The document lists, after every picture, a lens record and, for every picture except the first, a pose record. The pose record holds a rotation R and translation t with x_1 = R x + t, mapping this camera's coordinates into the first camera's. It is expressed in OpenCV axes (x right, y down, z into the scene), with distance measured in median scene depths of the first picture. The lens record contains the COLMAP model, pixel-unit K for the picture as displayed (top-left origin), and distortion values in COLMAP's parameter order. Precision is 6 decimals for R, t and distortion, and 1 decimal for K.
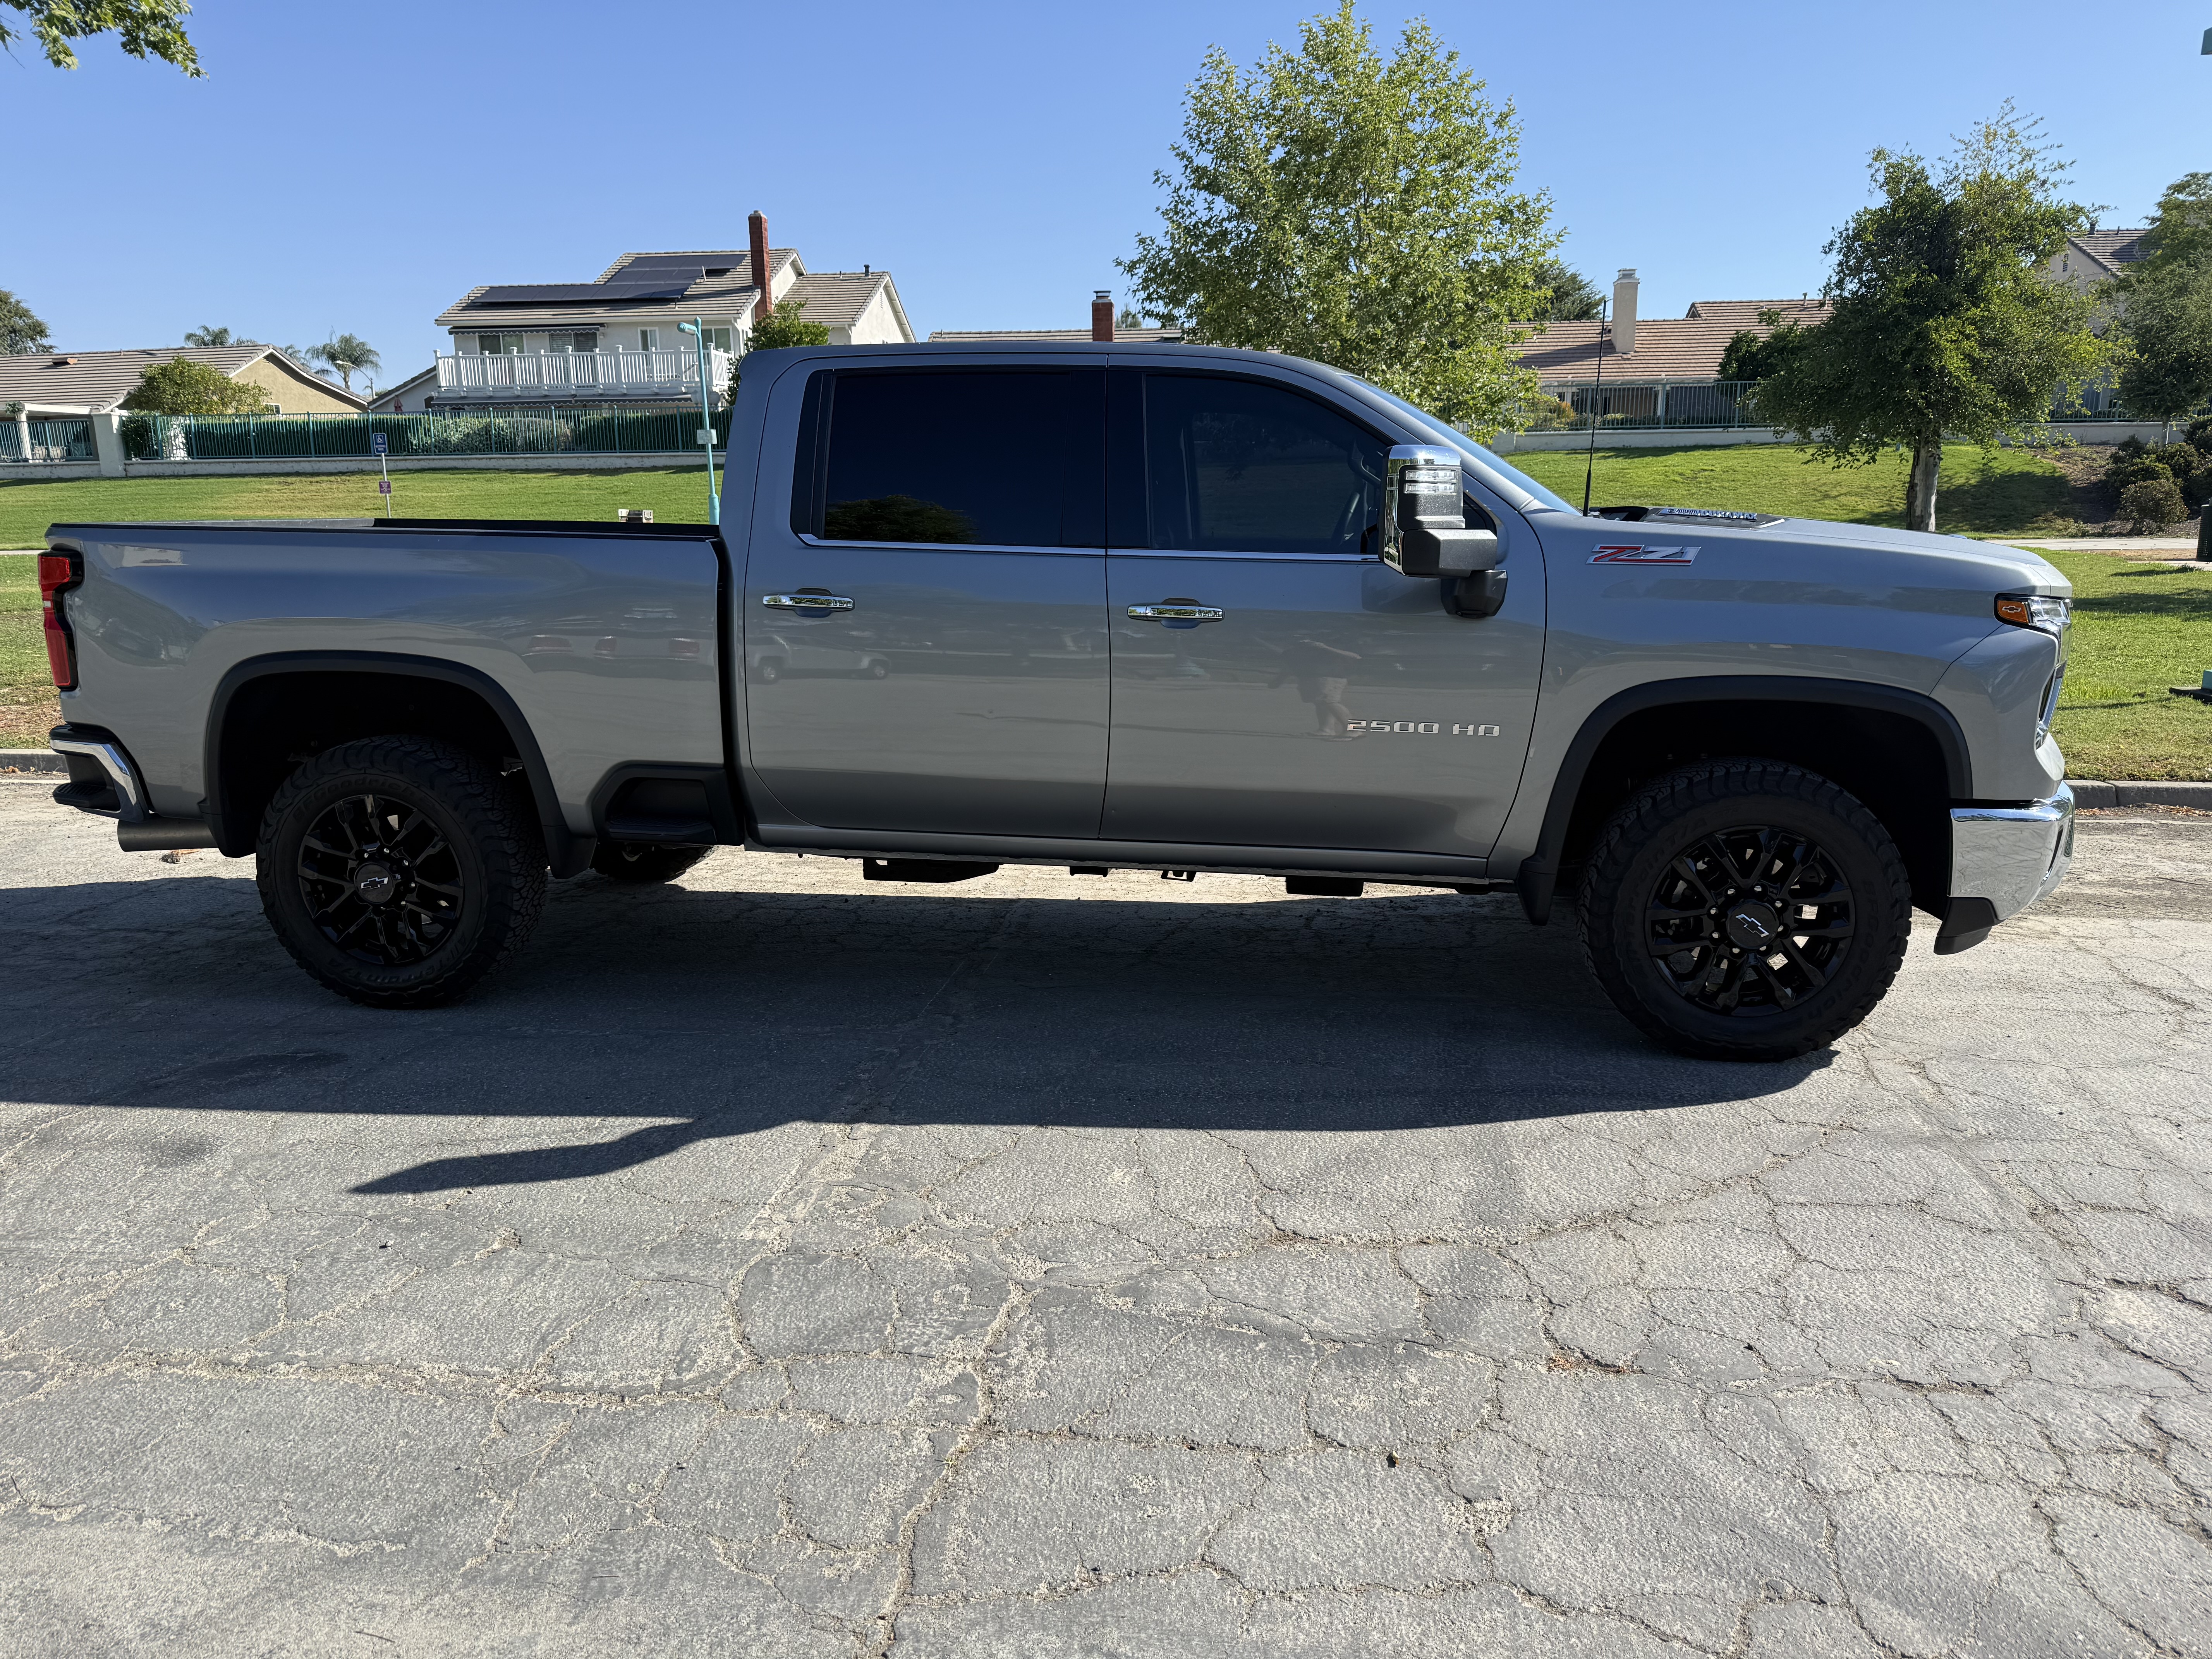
lens RADIAL K [[1572.4, 0, 1106.0], [0, 1572.4, 829.5], [0, 0, 1]] dist [0.046531, -0.066286]
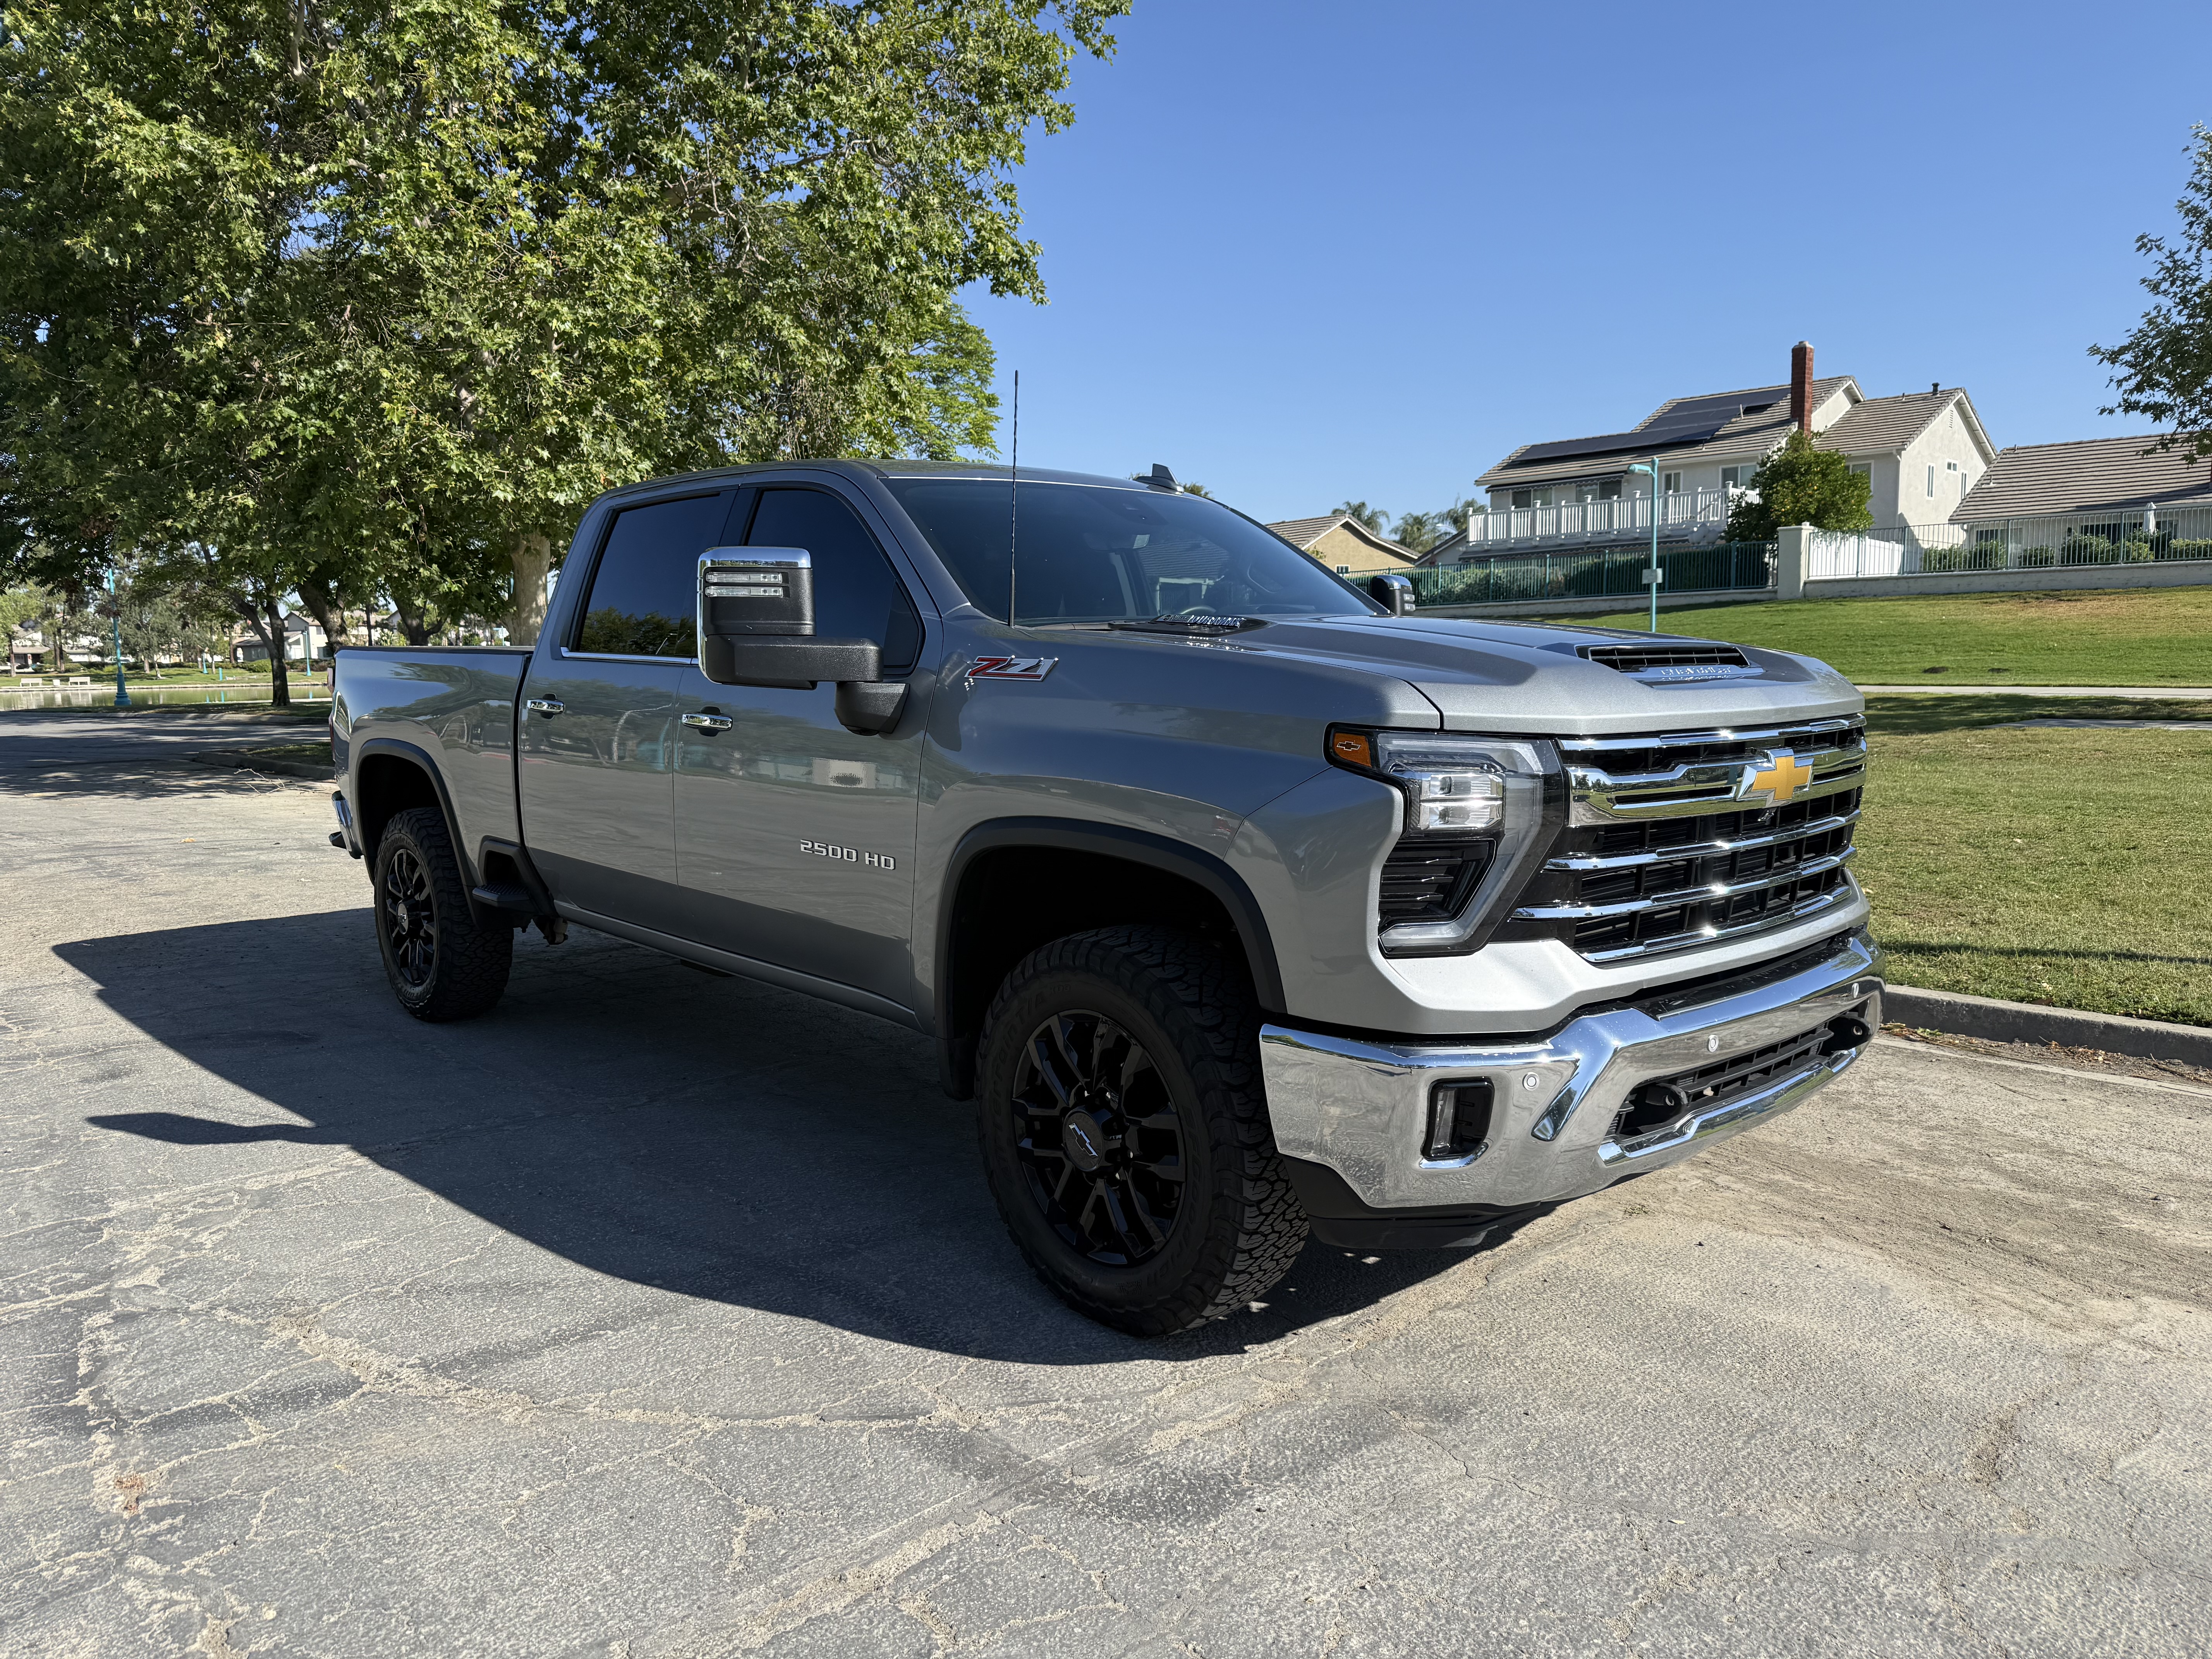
lens RADIAL K [[1572.4, 0, 1106.0], [0, 1572.4, 829.5], [0, 0, 1]] dist [0.046531, -0.066286]
pose [[0.764483, 0.066979, -0.641155, 0.158703], [-0.124666, 0.991173, -0.045103, -0.010017], [0.632475, 0.114411, 0.766085, 0.071998]]
